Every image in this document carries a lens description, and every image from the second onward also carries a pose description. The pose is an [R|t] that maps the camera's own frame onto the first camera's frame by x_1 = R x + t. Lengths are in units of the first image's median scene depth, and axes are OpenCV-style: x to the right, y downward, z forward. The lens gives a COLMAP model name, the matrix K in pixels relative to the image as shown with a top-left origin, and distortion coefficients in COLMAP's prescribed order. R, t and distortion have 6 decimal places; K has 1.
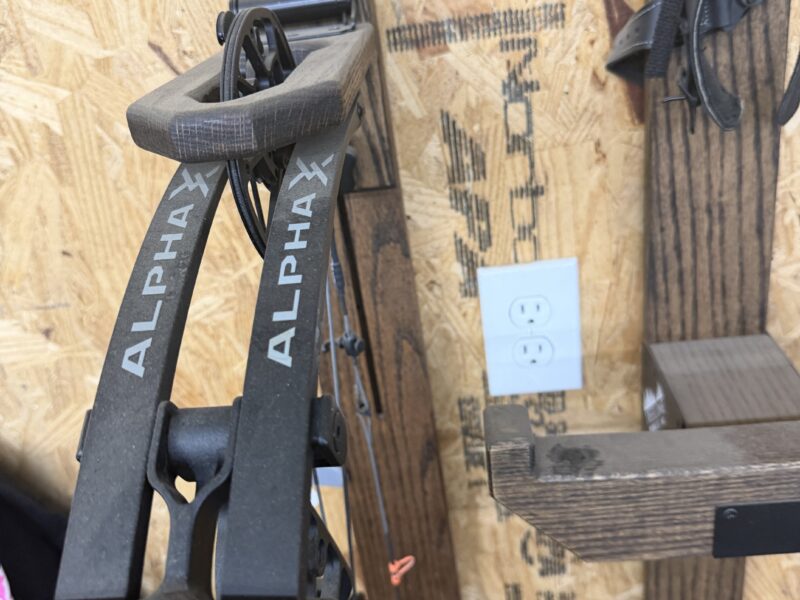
lens RADIAL K [[783.5, 0, 400.0], [0, 783.5, 300.0], [0, 0, 1]] dist [0.141481, -0.418813]
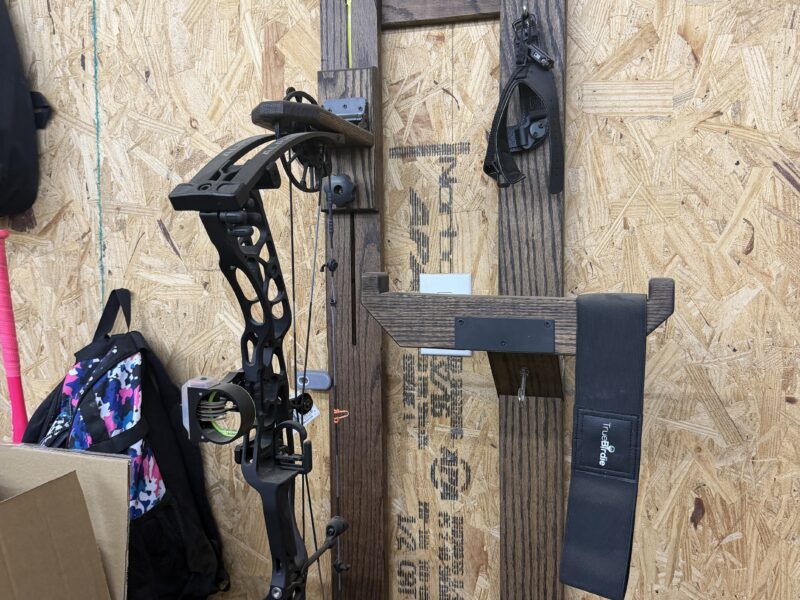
lens RADIAL K [[783.5, 0, 400.0], [0, 783.5, 300.0], [0, 0, 1]] dist [0.141481, -0.418813]
pose [[0.954706, 0.140035, -0.262537, 0.588980], [-0.229647, 0.907827, -0.350874, 0.729100], [0.189204, 0.395273, 0.898867, -0.710028]]
